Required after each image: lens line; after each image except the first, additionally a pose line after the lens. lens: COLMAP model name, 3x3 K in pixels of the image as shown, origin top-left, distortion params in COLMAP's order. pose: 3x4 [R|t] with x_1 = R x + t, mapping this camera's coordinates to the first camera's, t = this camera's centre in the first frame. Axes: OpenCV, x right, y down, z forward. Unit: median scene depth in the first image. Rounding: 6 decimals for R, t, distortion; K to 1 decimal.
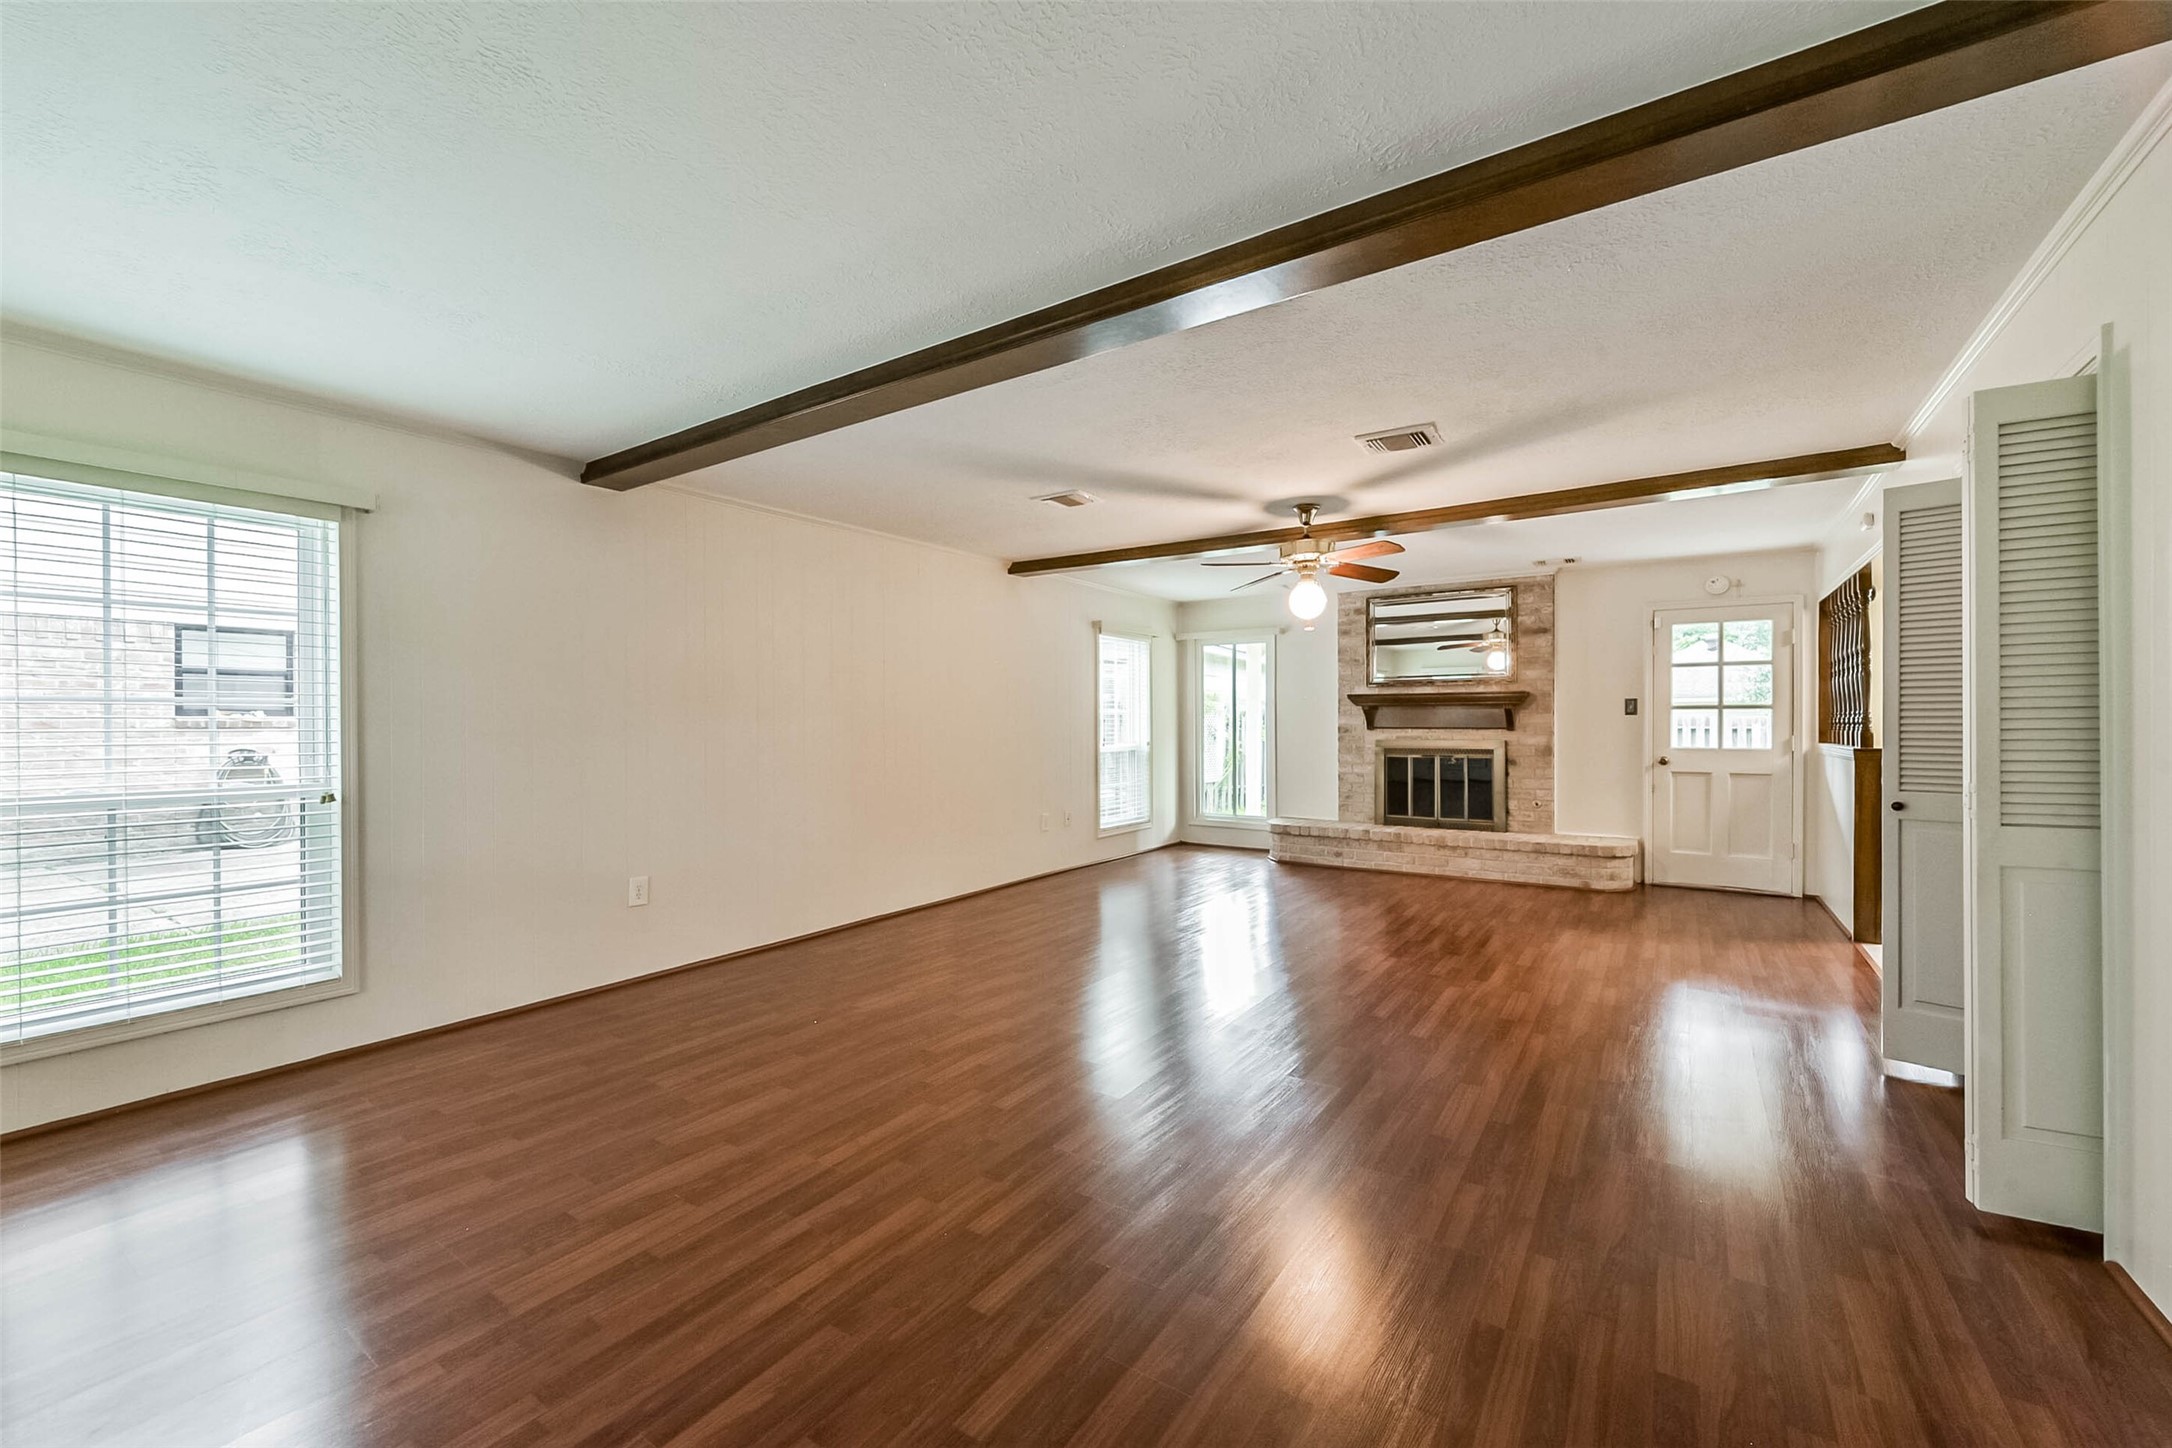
lens RADIAL K [[864.0, 0, 1086.0], [0, 864.0, 724.0], [0, 0, 1]] dist [0.002465, 0.000328]
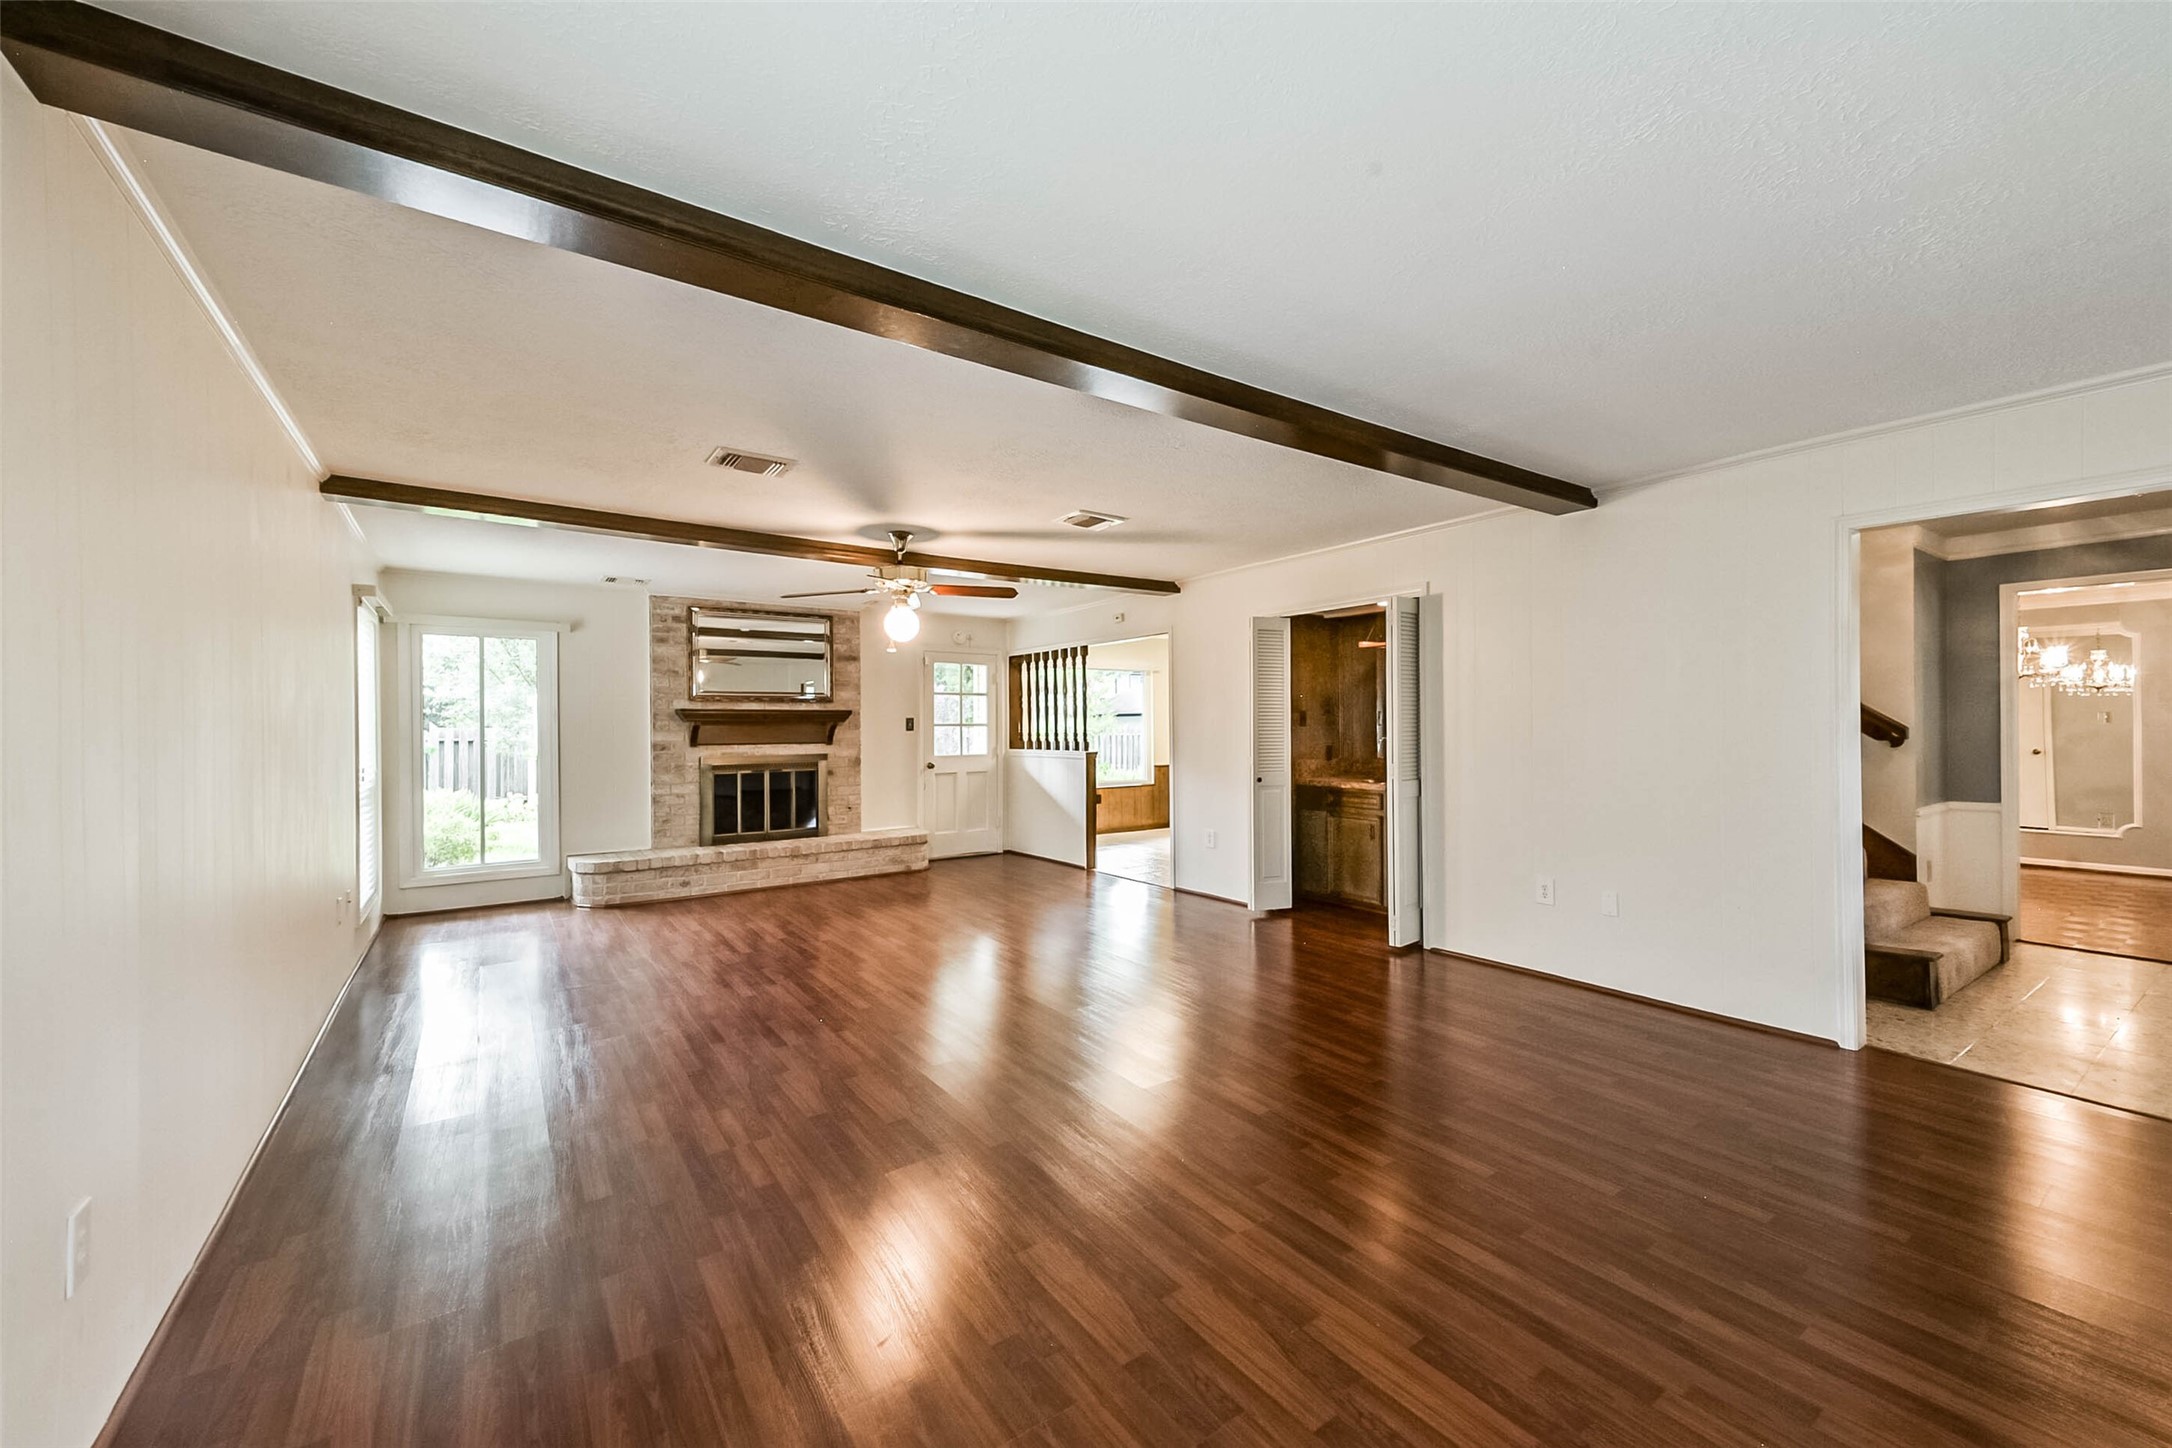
lens RADIAL K [[850.0, 0, 1097.2], [0, 850.0, 726.8], [0, 0, 1]] dist [0.012335, 0.000022]
pose [[0.343245, 0.001381, 0.939245, -0.425803], [0.009878, 0.999938, -0.005080, -0.006442], [-0.939194, 0.011022, 0.343210, 0.294479]]
